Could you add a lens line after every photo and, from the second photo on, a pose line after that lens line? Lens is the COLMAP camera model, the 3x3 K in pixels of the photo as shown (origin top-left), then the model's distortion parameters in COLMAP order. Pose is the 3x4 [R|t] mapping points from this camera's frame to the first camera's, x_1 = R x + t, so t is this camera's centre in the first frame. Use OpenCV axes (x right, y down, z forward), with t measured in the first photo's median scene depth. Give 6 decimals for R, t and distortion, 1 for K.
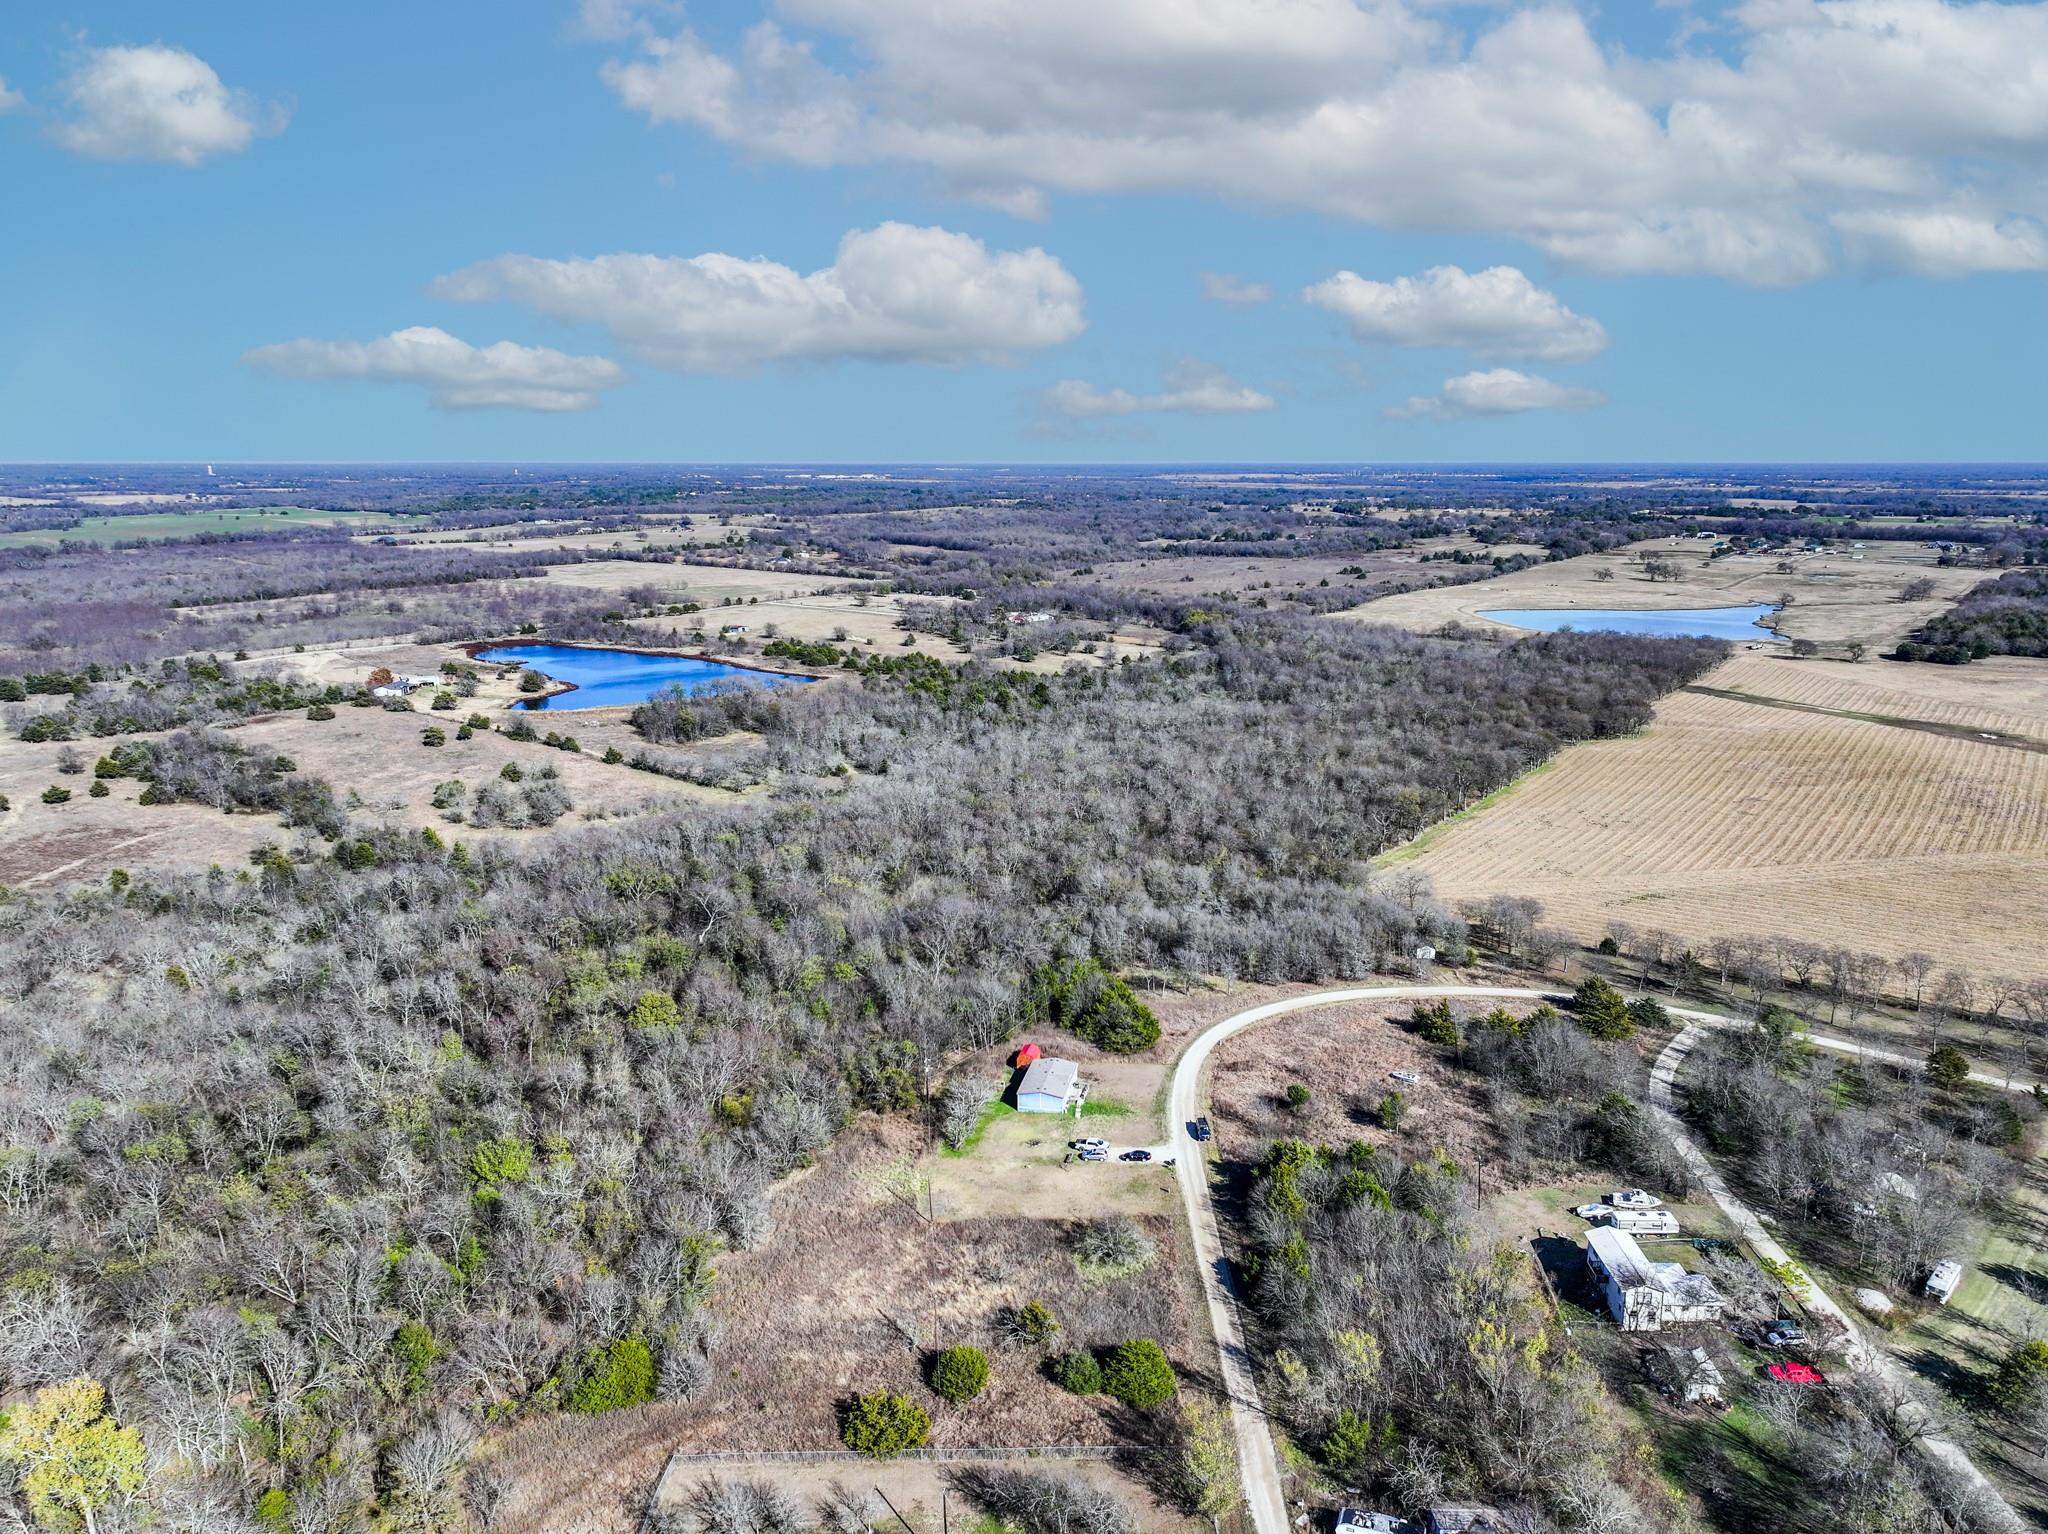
lens RADIAL K [[1442.1, 0, 1028.8], [0, 1442.1, 767.8], [0, 0, 1]] dist [0.013757, 0.001193]
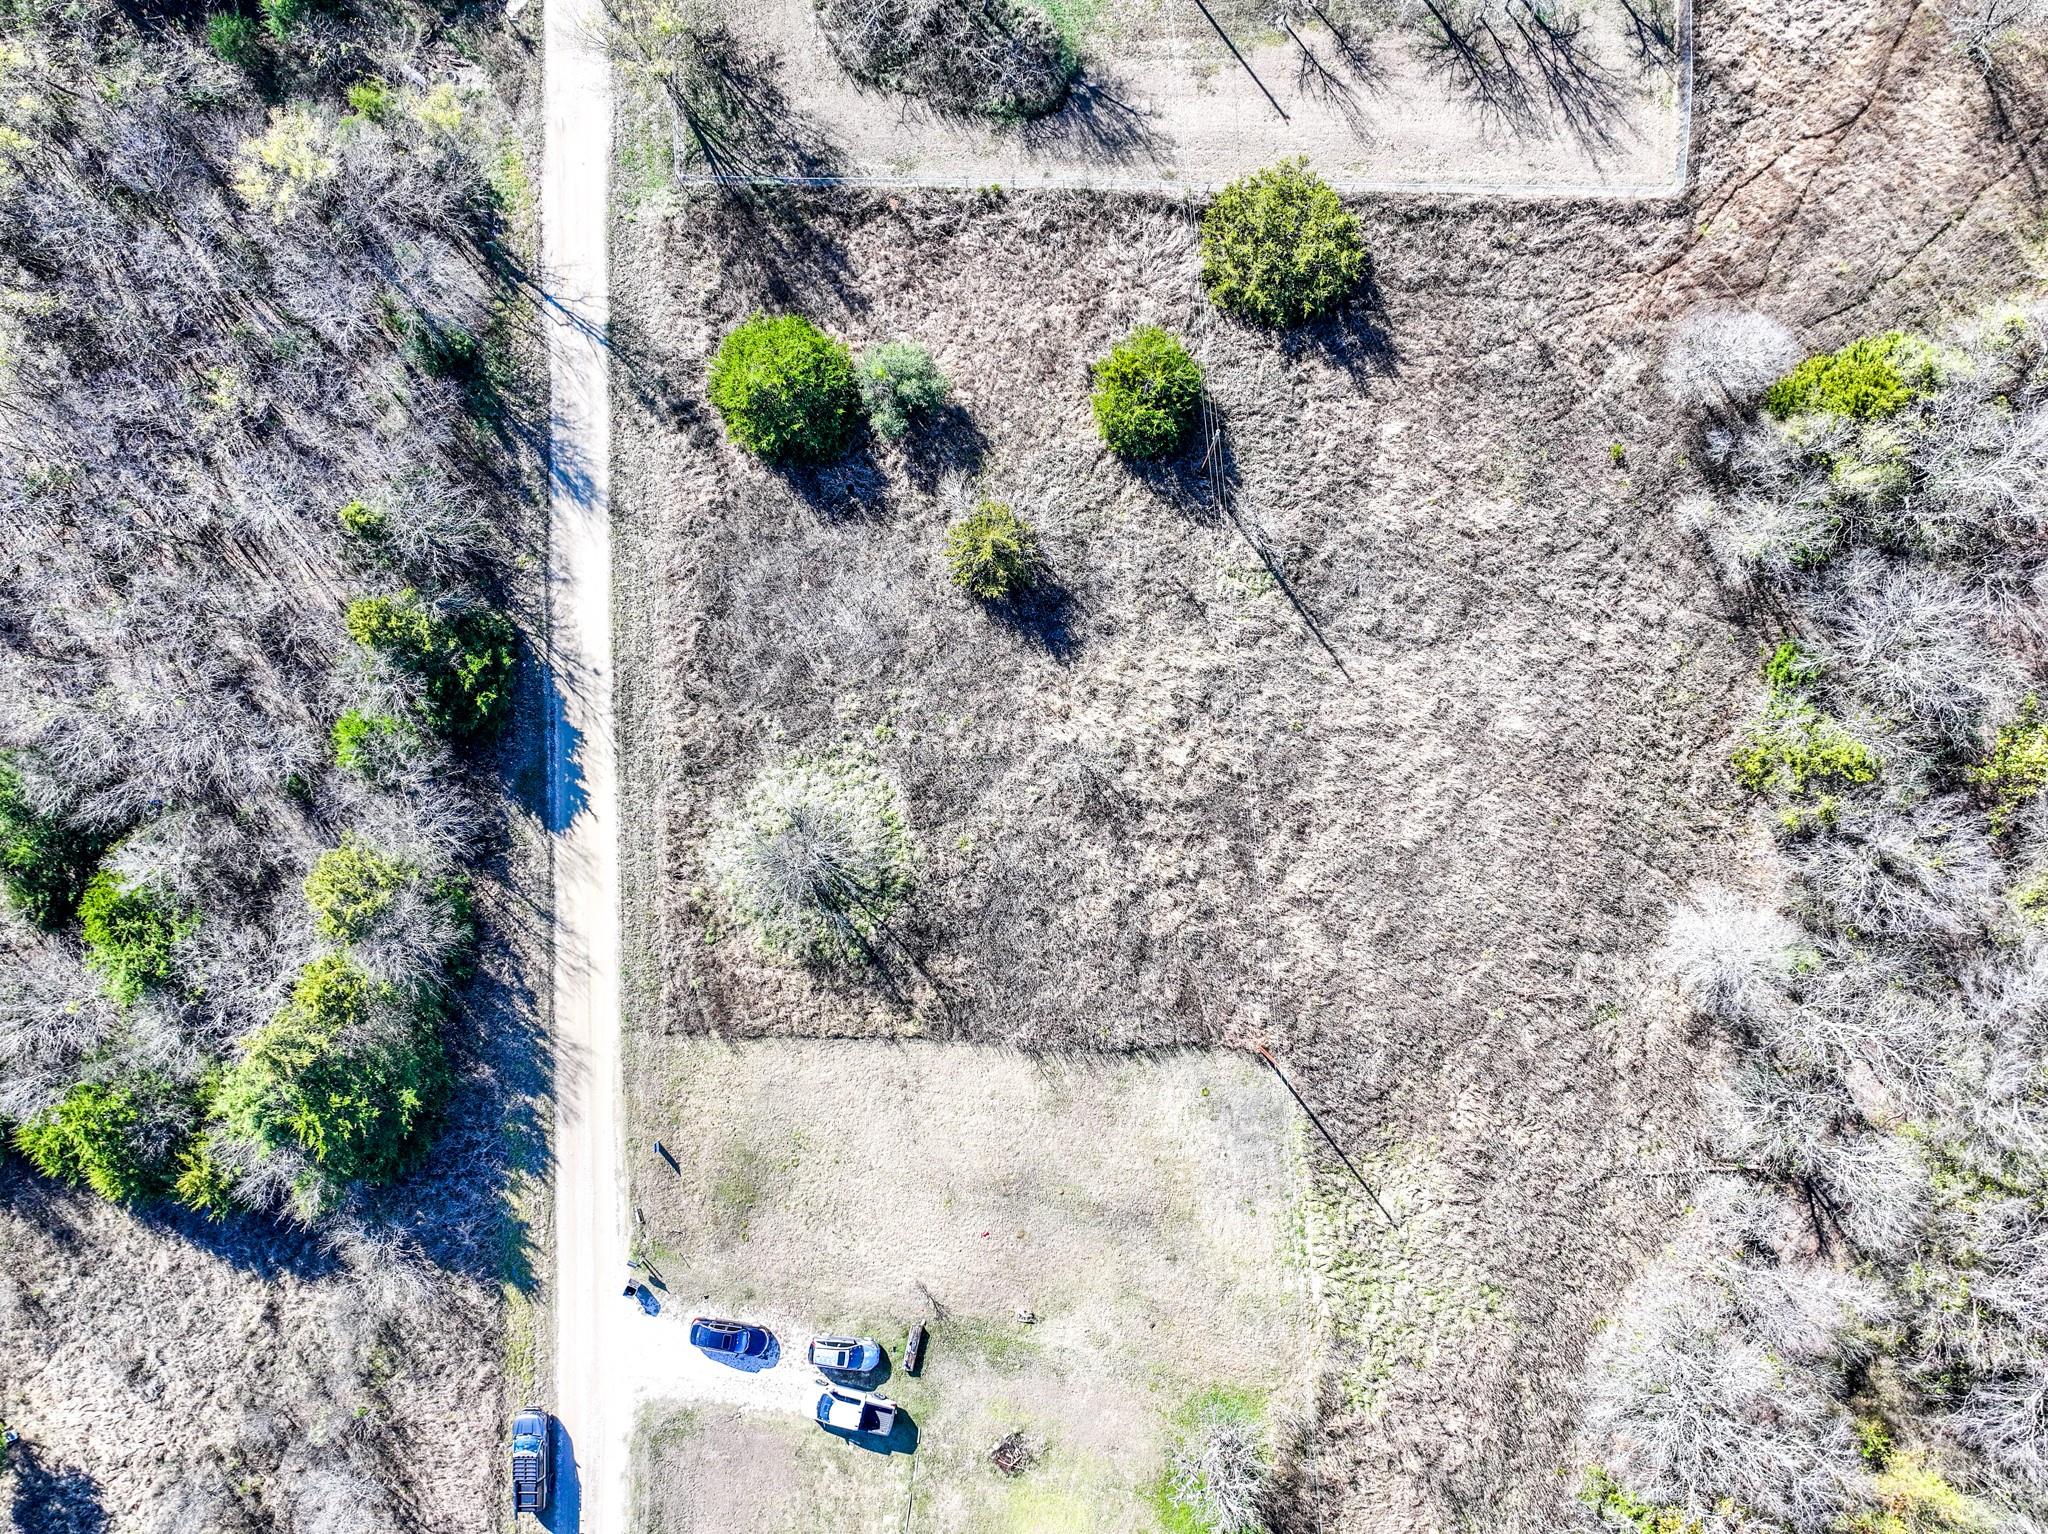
lens RADIAL K [[1442.1, 0, 1028.8], [0, 1442.1, 767.8], [0, 0, 1]] dist [0.013757, 0.001193]
pose [[-0.999476, 0.018773, 0.026387, -0.011879], [0.022020, -0.203475, 0.978833, -0.052422], [0.023745, 0.978900, 0.202955, 0.682170]]
